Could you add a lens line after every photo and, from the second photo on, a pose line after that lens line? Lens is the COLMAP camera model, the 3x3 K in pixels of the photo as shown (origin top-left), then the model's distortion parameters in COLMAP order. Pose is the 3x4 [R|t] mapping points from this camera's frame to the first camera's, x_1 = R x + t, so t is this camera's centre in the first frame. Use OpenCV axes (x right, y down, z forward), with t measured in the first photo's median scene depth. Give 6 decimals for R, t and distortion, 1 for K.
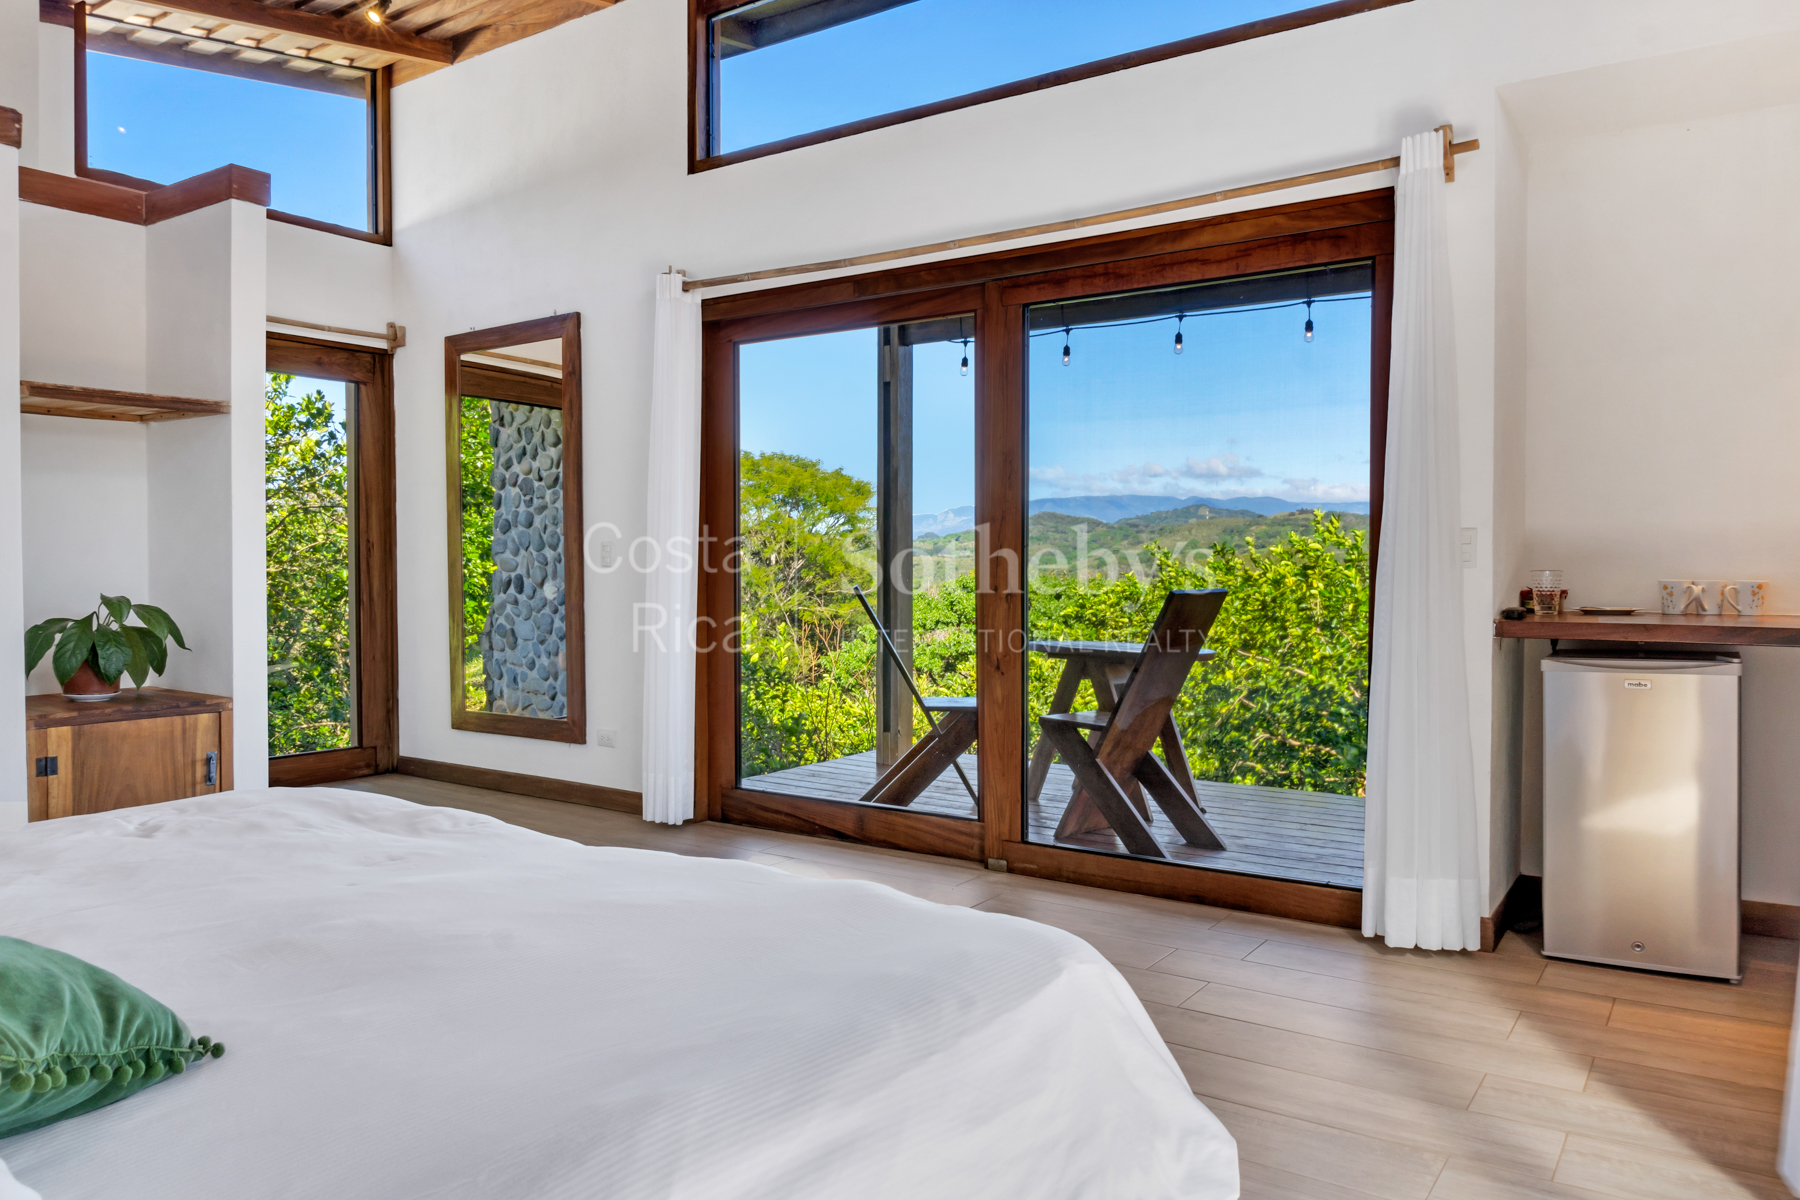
lens RADIAL K [[1227.3, 0, 903.0], [0, 1227.3, 586.1], [0, 0, 1]] dist [-0.030416, 0.002534]
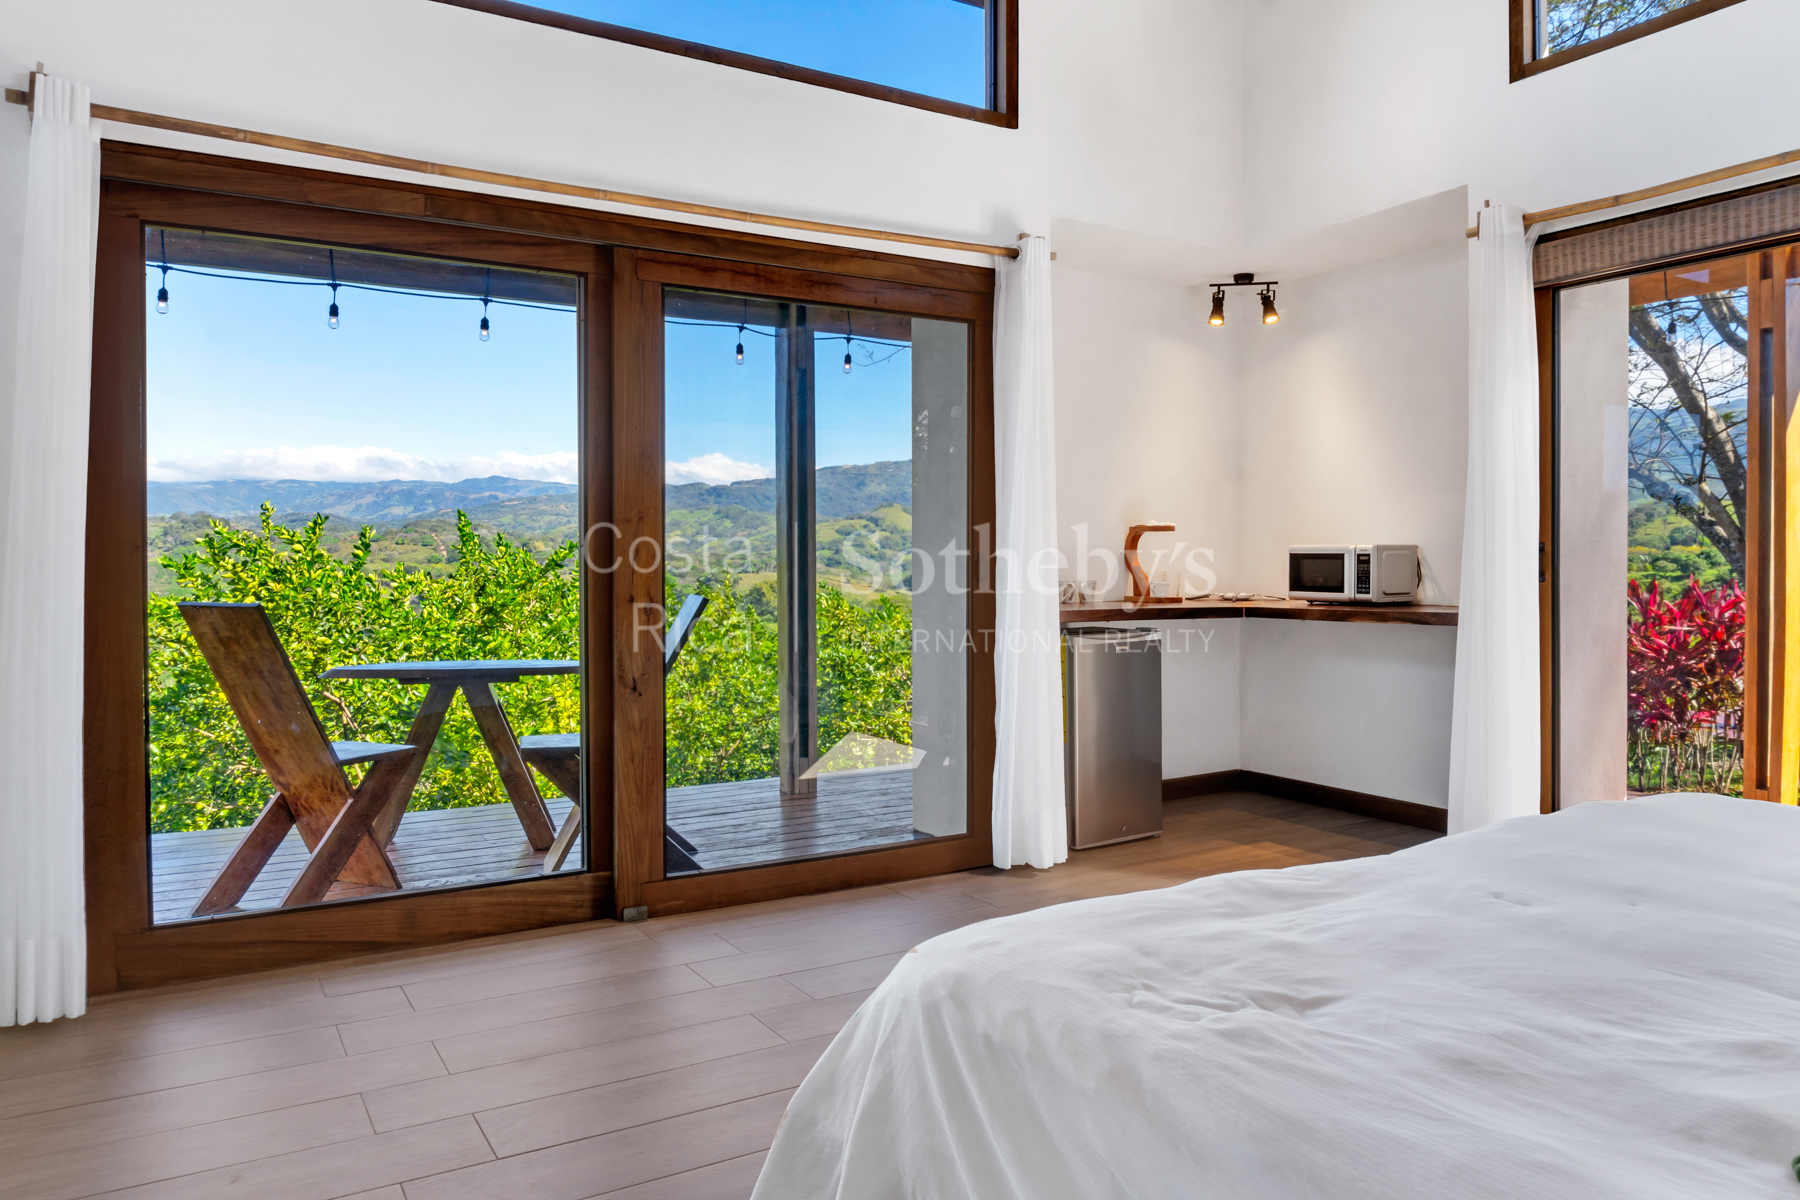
lens RADIAL K [[1227.3, 0, 902.6], [0, 1227.3, 601.3], [0, 0, 1]] dist [-0.030416, 0.002534]
pose [[0.413229, -0.025901, 0.910259, -0.621070], [0.018693, 0.999626, 0.019958, -0.010598], [-0.910435, 0.008768, 0.413558, 0.445058]]
